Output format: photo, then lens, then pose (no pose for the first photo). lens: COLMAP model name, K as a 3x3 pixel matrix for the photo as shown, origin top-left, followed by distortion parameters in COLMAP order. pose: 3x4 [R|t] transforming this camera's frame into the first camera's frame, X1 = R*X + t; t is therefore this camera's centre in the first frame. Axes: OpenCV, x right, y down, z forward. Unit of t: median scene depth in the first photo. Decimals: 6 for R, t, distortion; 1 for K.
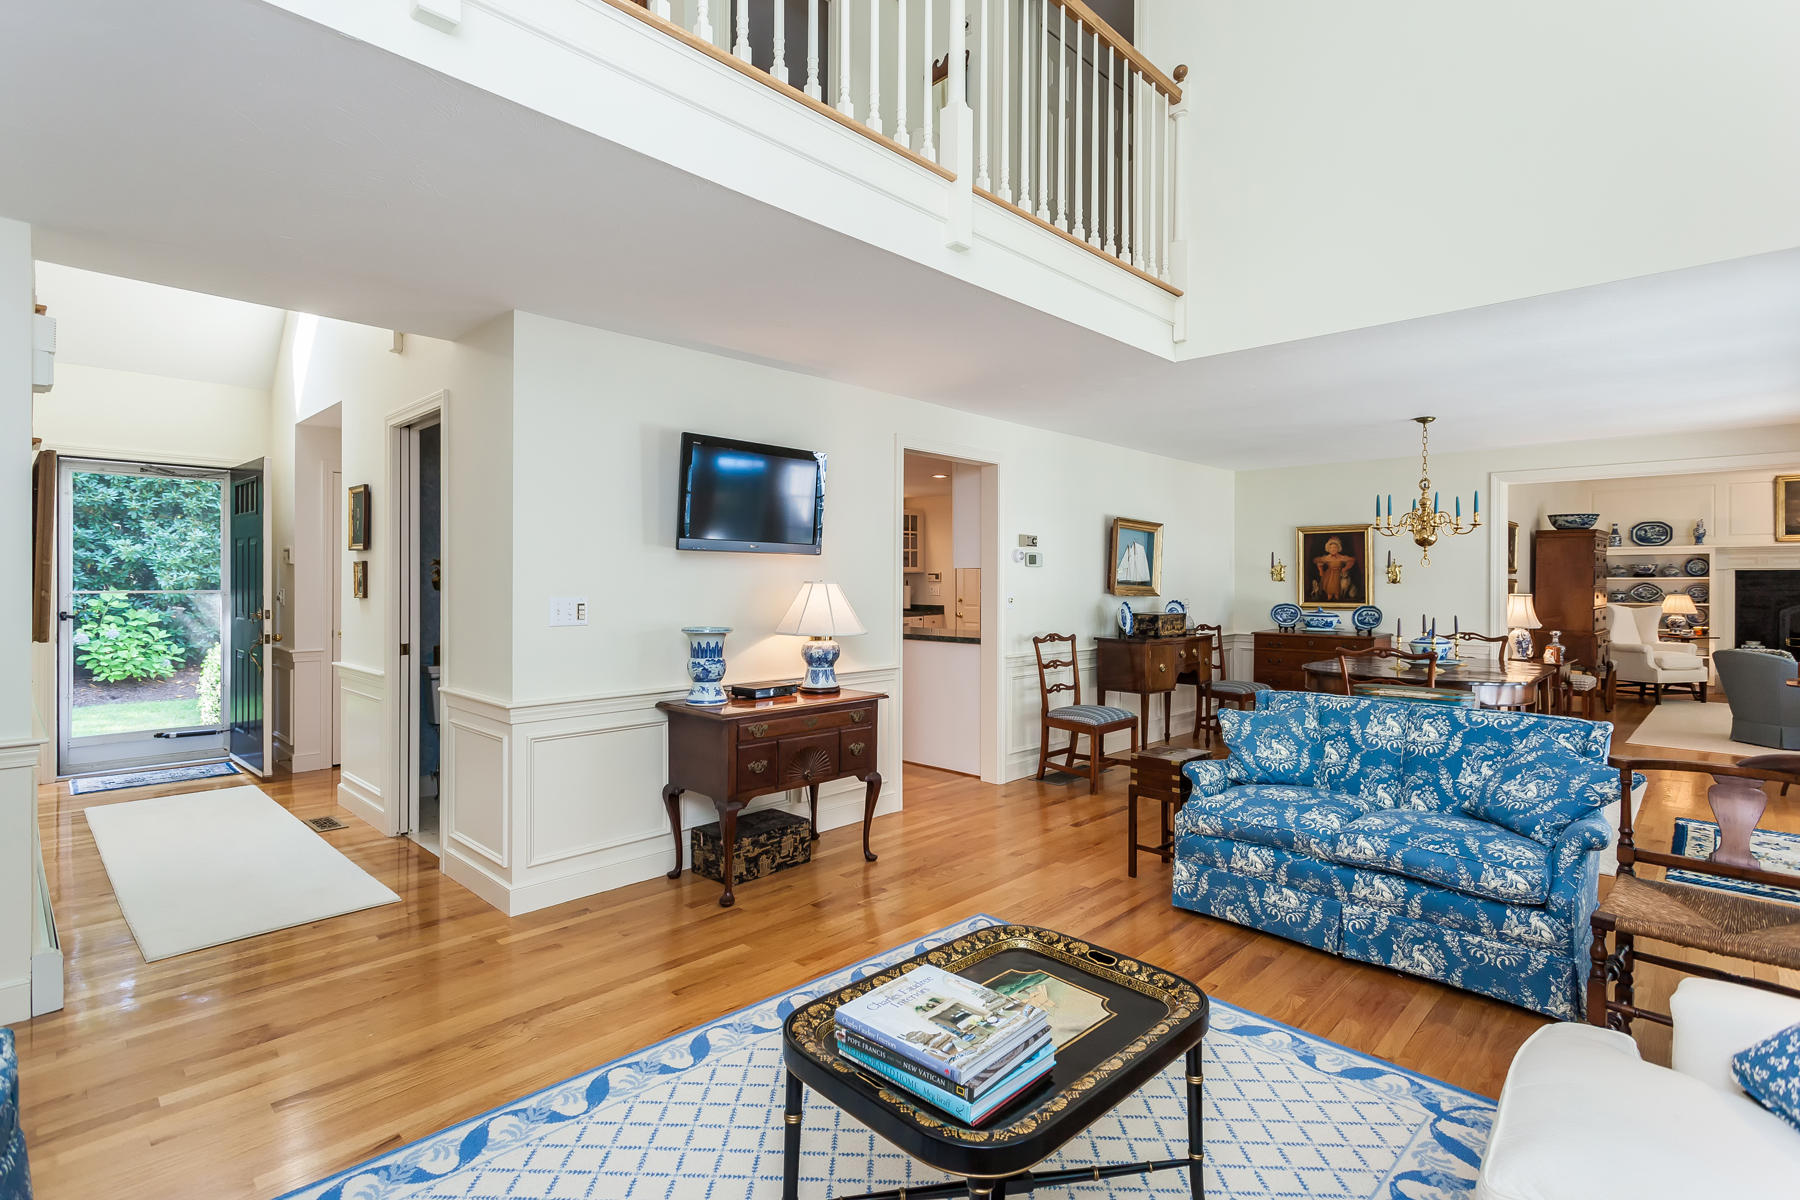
lens RADIAL K [[878.9, 0, 897.3], [0, 878.9, 583.2], [0, 0, 1]] dist [0.003130, 0.000122]
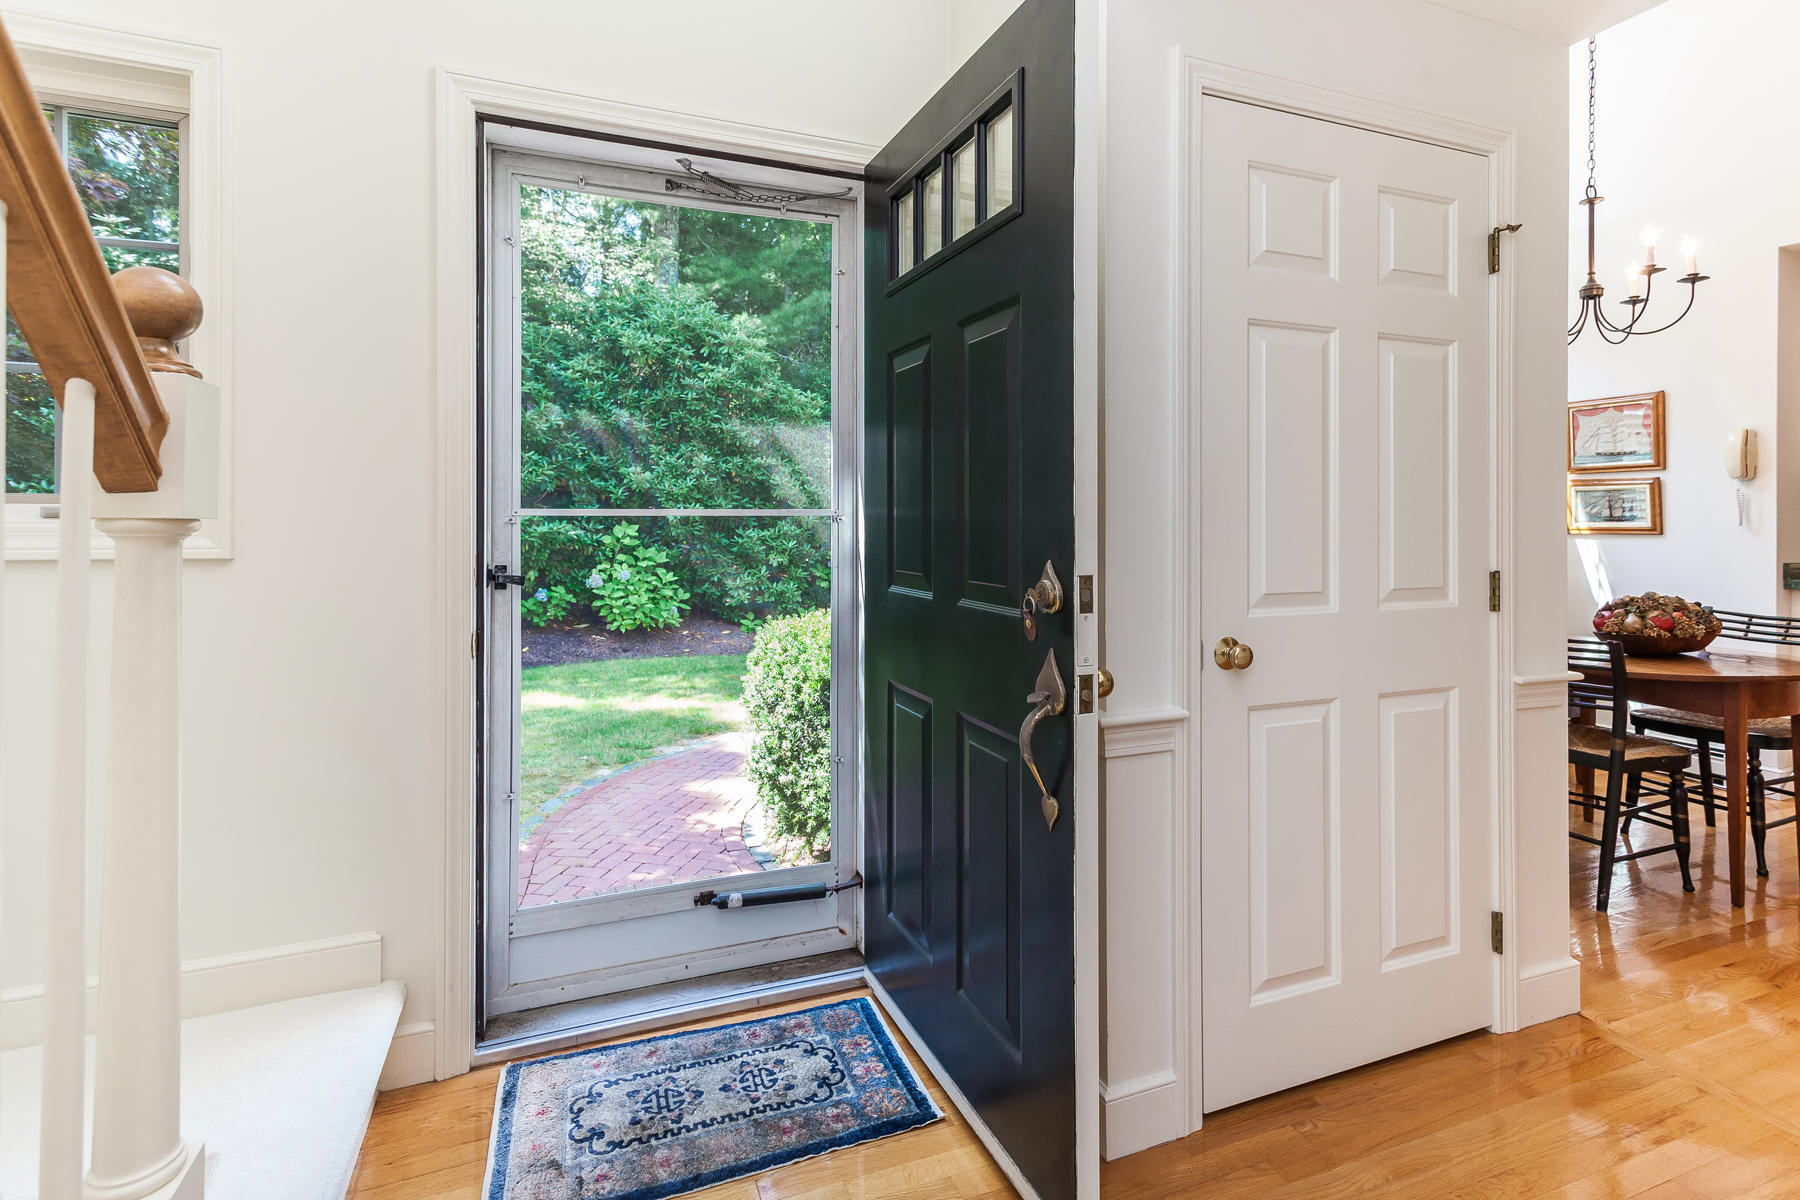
lens RADIAL K [[878.9, 0, 913.4], [0, 878.9, 527.3], [0, 0, 1]] dist [0.003130, 0.000122]
pose [[0.915439, 0.002819, -0.402447, -0.166283], [-0.001847, 0.999994, 0.002804, 0.004286], [0.402452, -0.001824, 0.915439, 0.190205]]
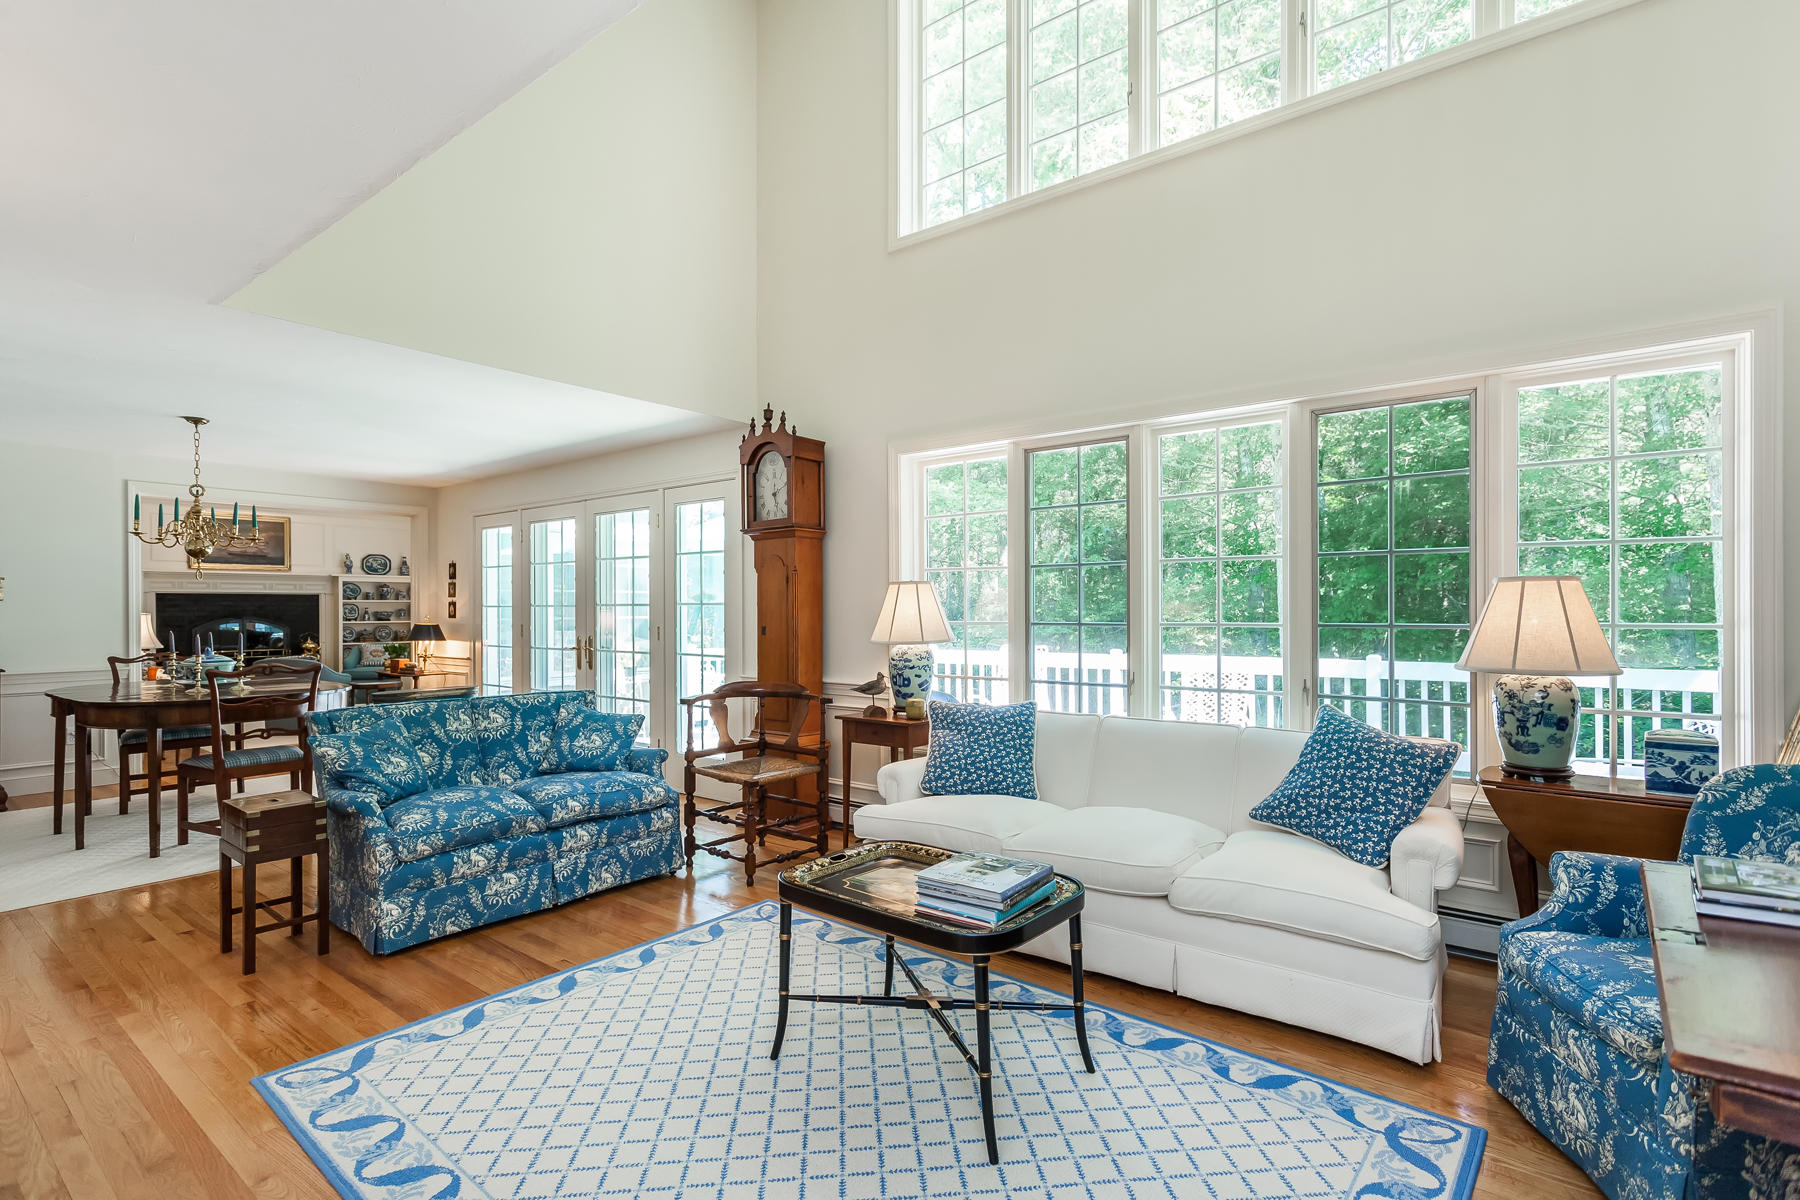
lens RADIAL K [[878.9, 0, 893.7], [0, 878.9, 609.0], [0, 0, 1]] dist [0.003130, 0.000122]
pose [[-0.124012, -0.001309, 0.992280, -1.241598], [0.006254, 0.999978, 0.002101, 0.043540], [-0.992261, 0.006466, -0.124001, 1.192502]]
